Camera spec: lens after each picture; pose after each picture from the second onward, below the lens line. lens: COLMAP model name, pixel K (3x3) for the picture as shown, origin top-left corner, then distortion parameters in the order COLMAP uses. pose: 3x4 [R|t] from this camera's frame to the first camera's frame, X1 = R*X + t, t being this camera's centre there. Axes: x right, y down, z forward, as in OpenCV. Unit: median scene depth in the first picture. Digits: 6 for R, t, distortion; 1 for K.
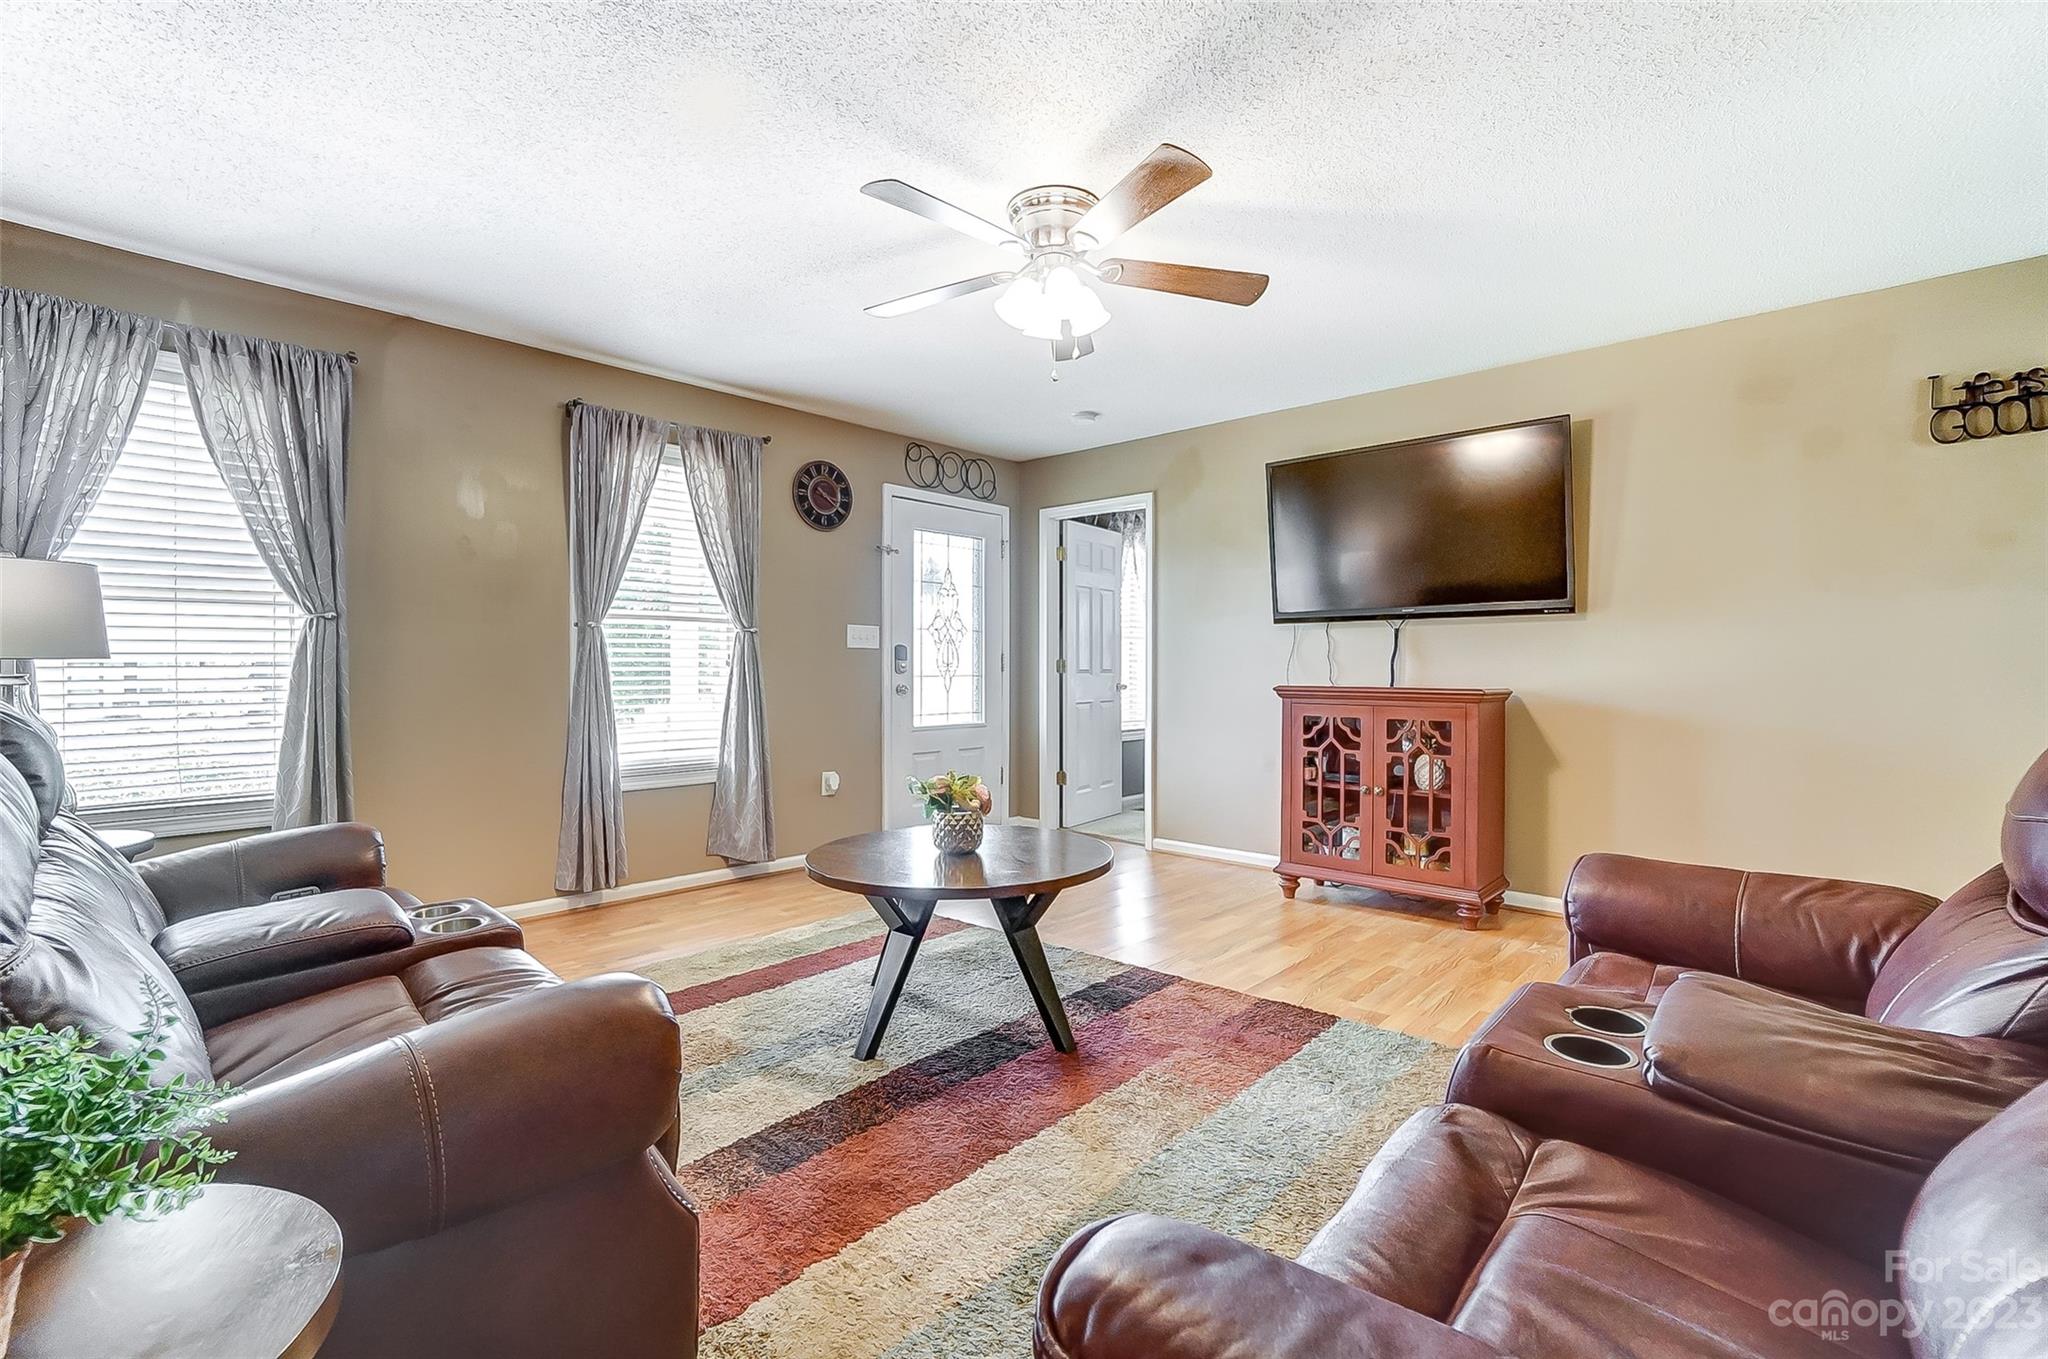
lens RADIAL K [[906.7, 0, 1014.3], [0, 906.7, 662.9], [0, 0, 1]] dist [-0.028303, 0.012288]
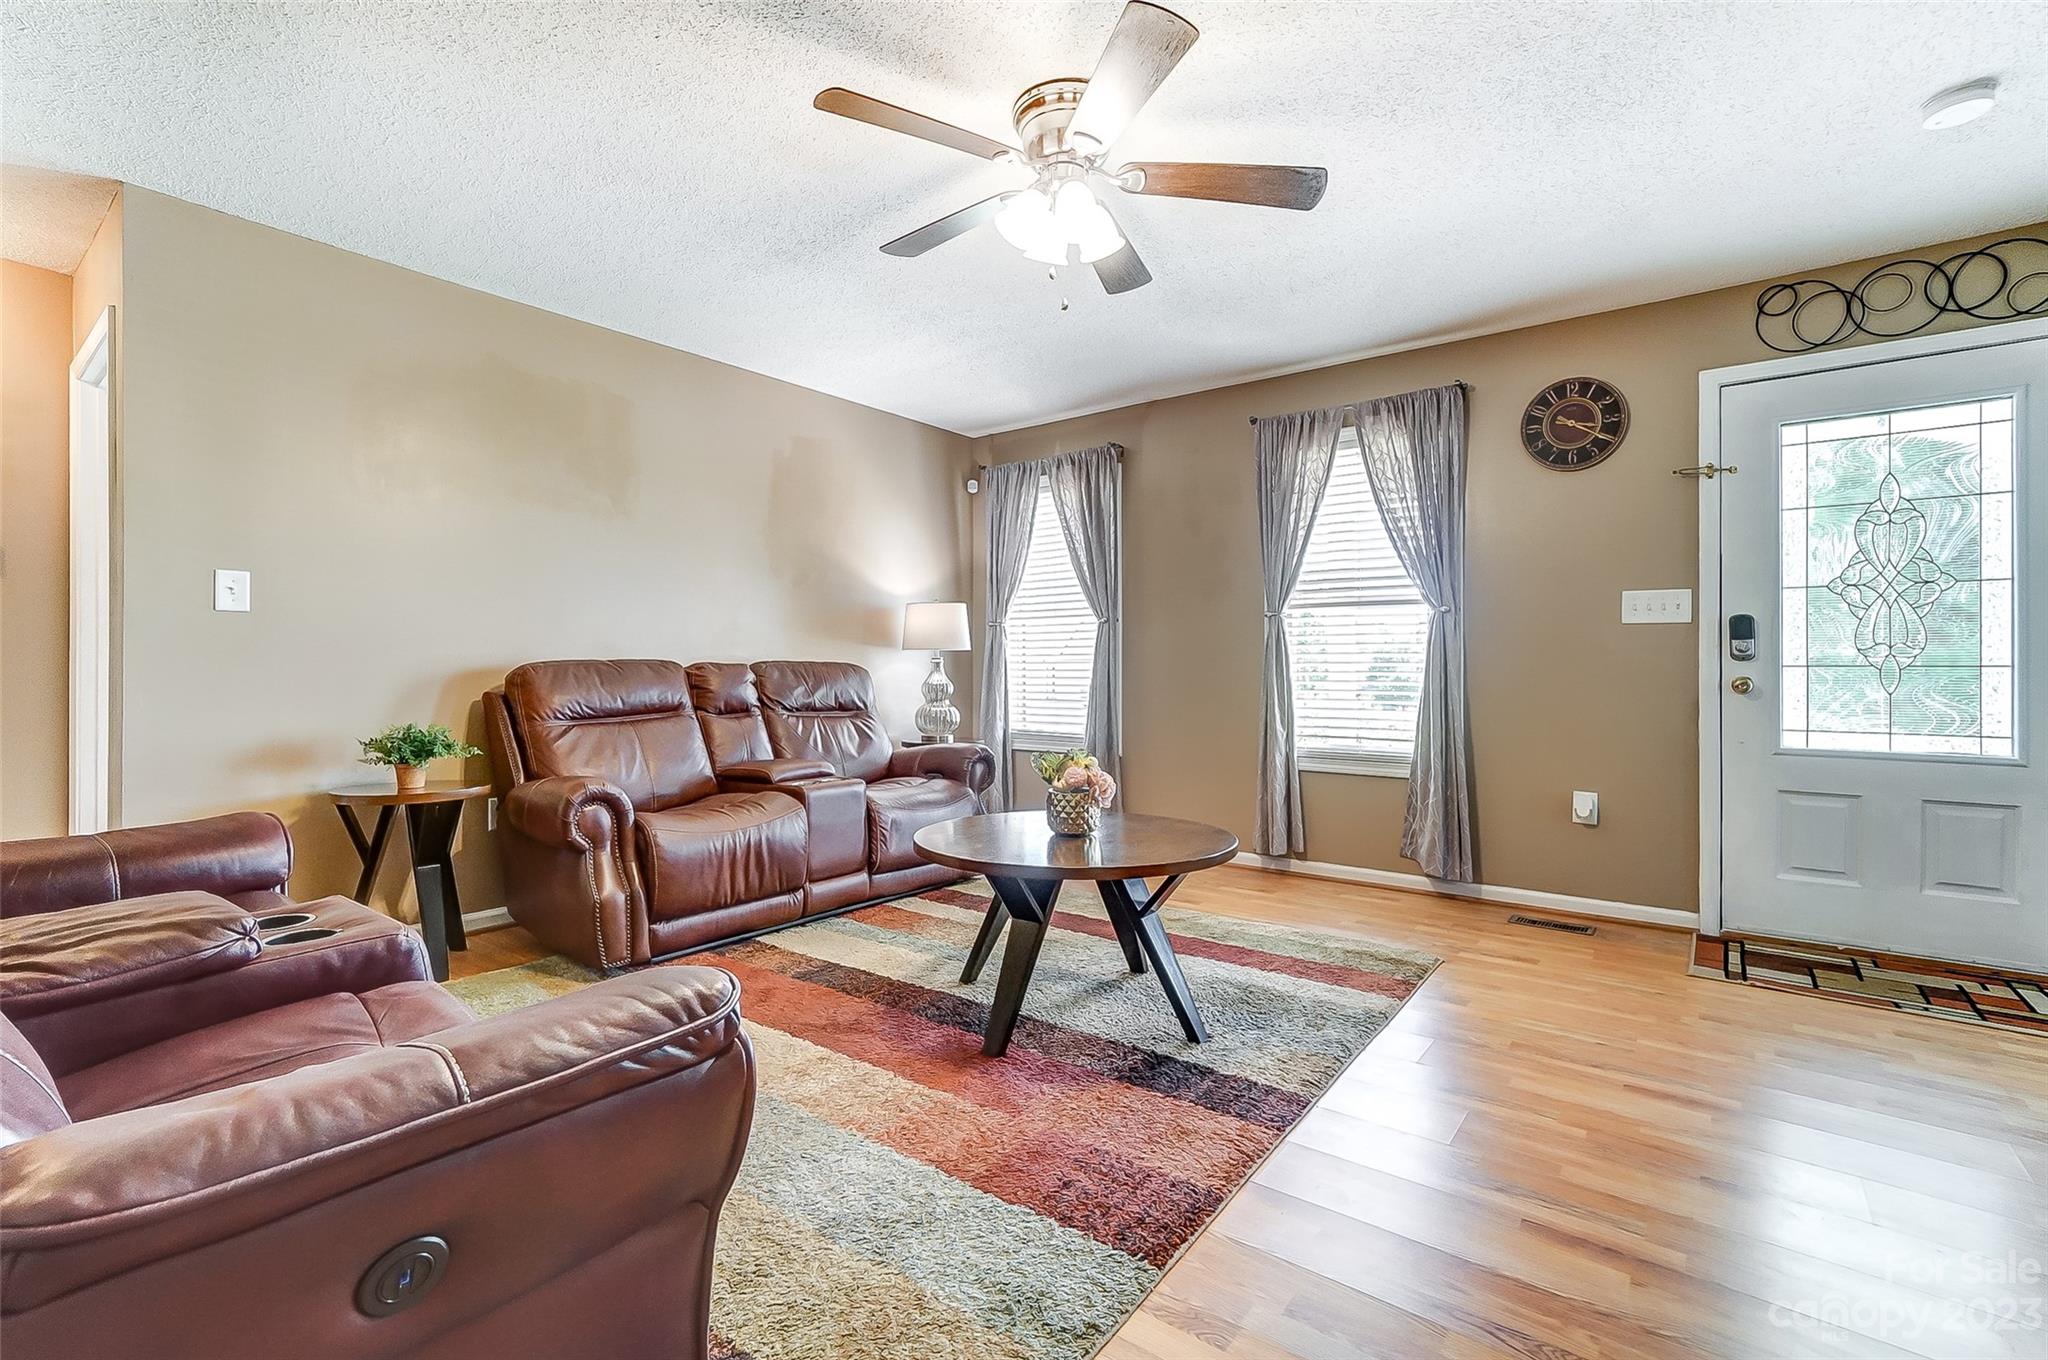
lens RADIAL K [[906.7, 0, 1014.3], [0, 906.7, 663.4], [0, 0, 1]] dist [-0.028303, 0.012288]
pose [[0.086792, 0.003056, -0.996222, 0.524874], [0.004974, 0.999981, 0.003501, 0.010577], [0.996214, -0.005259, 0.086775, 0.498904]]
